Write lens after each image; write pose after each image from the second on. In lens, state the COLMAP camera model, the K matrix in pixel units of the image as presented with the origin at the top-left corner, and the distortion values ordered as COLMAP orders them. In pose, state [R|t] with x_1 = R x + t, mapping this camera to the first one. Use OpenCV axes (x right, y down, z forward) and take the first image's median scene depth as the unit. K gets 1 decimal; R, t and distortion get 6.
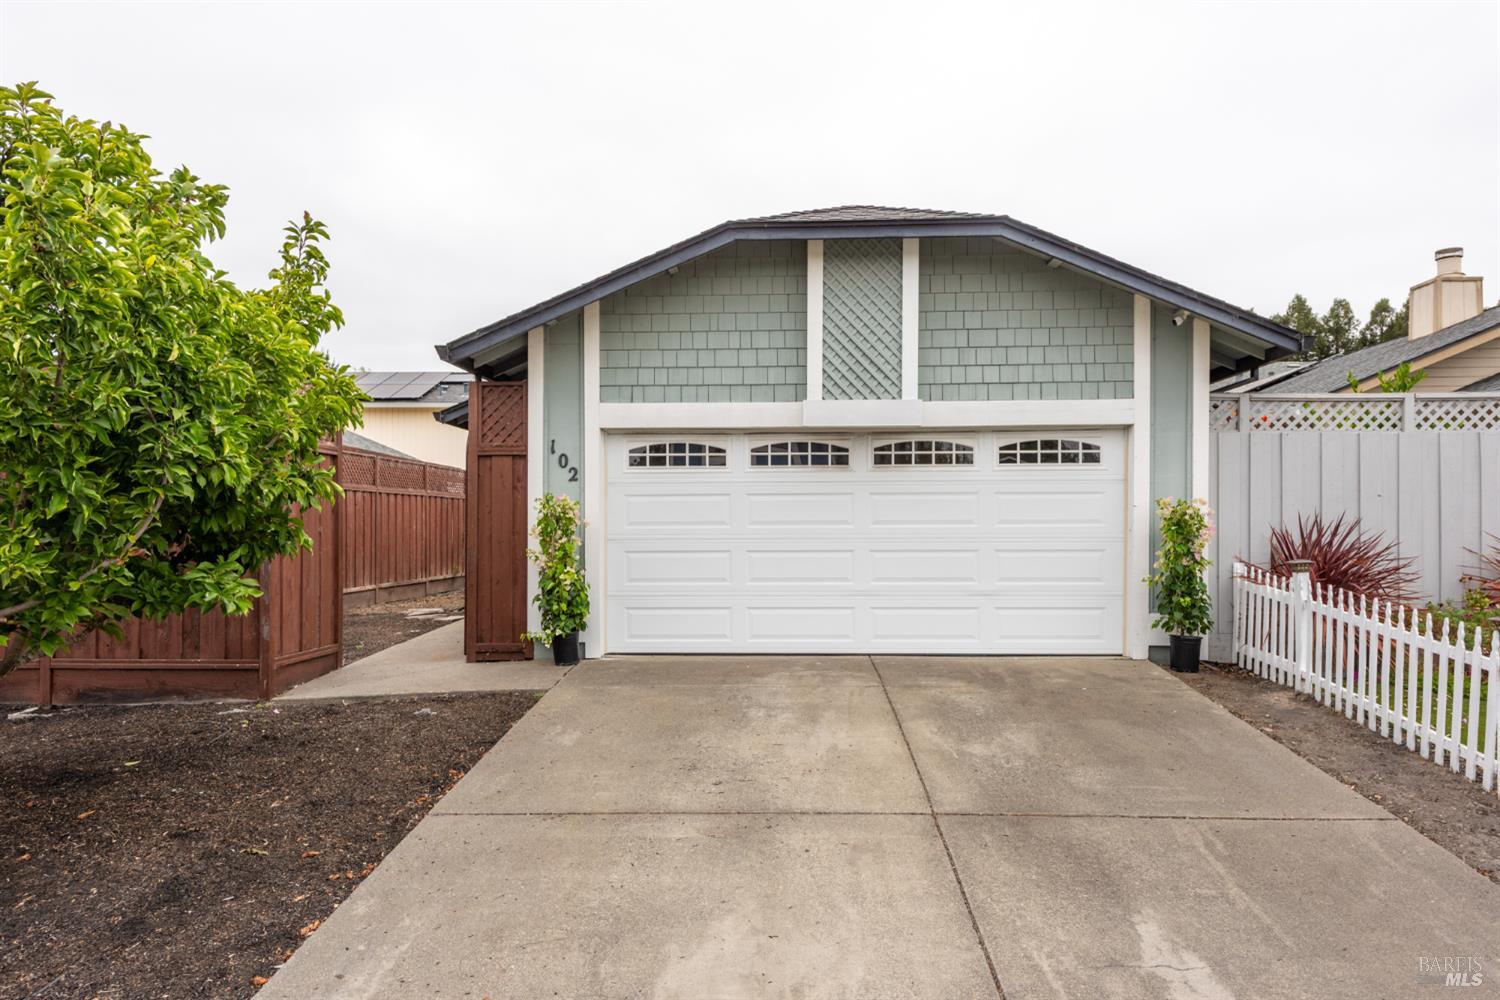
lens RADIAL K [[1035.3, 0, 754.0], [0, 1035.3, 540.5], [0, 0, 1]] dist [0.027127, -0.011313]
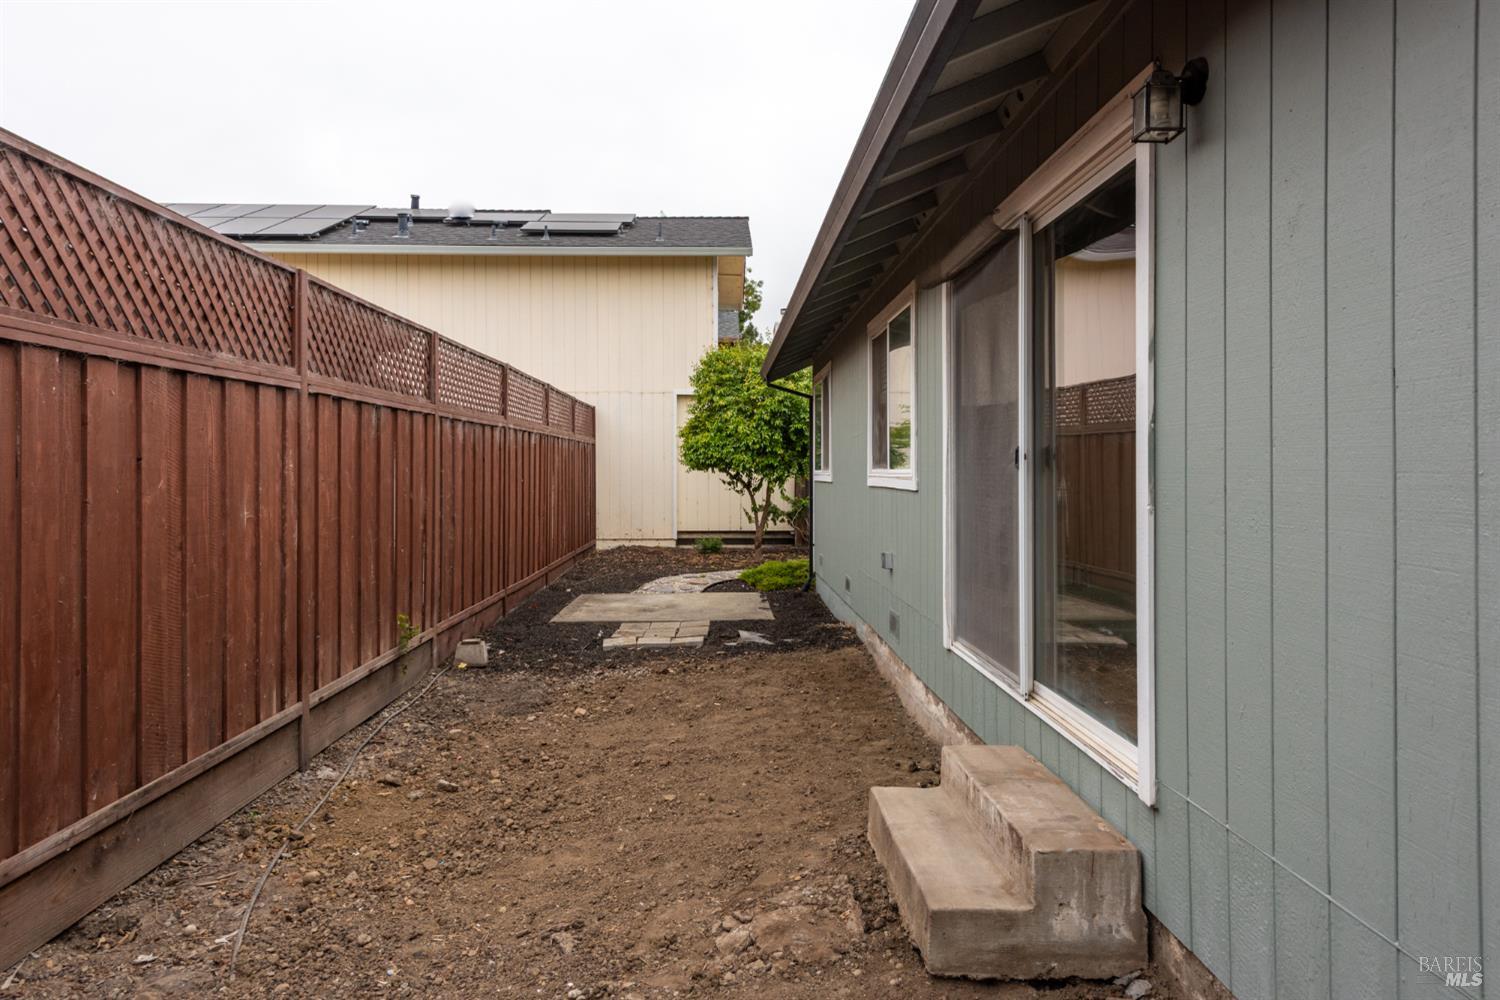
lens RADIAL K [[1035.3, 0, 745.1], [0, 1035.3, 486.6], [0, 0, 1]] dist [0.027127, -0.011313]
pose [[0.997784, -0.000259, 0.066529, -0.211702], [-0.000032, 0.999990, 0.004368, -0.019083], [-0.066530, -0.004360, 0.997775, 0.699199]]
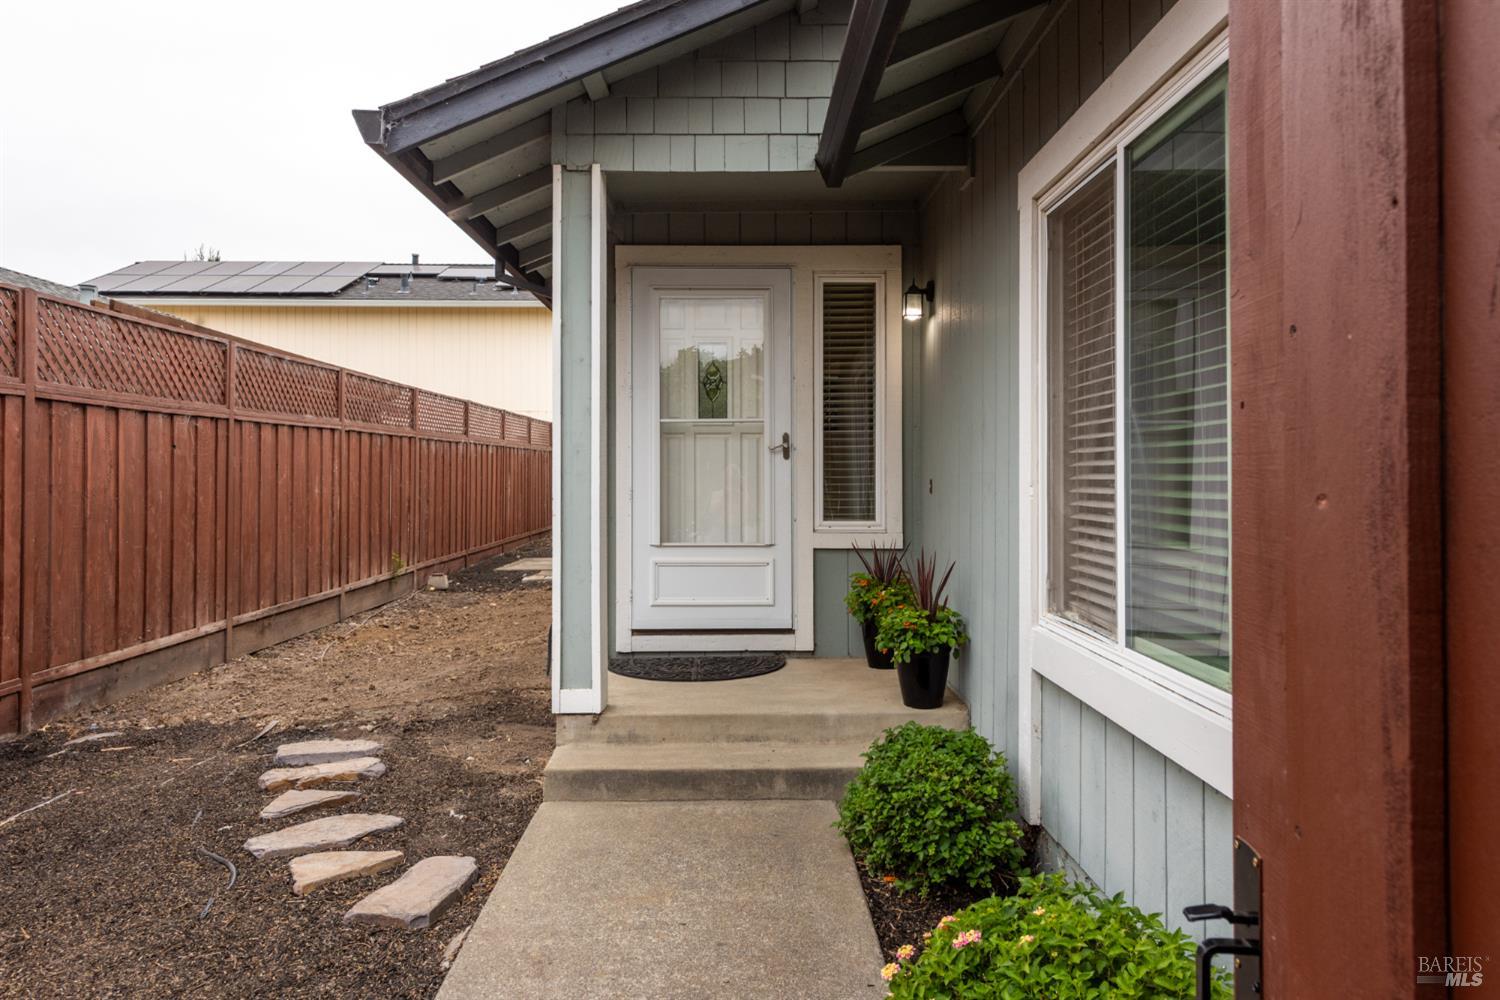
lens RADIAL K [[1035.3, 0, 756.9], [0, 1035.3, 474.2], [0, 0, 1]] dist [0.027127, -0.011313]
pose [[0.997631, 0.001514, 0.068783, -0.137254], [-0.000815, 0.999948, -0.010192, -0.014915], [-0.068795, 0.010112, 0.997580, 0.444844]]
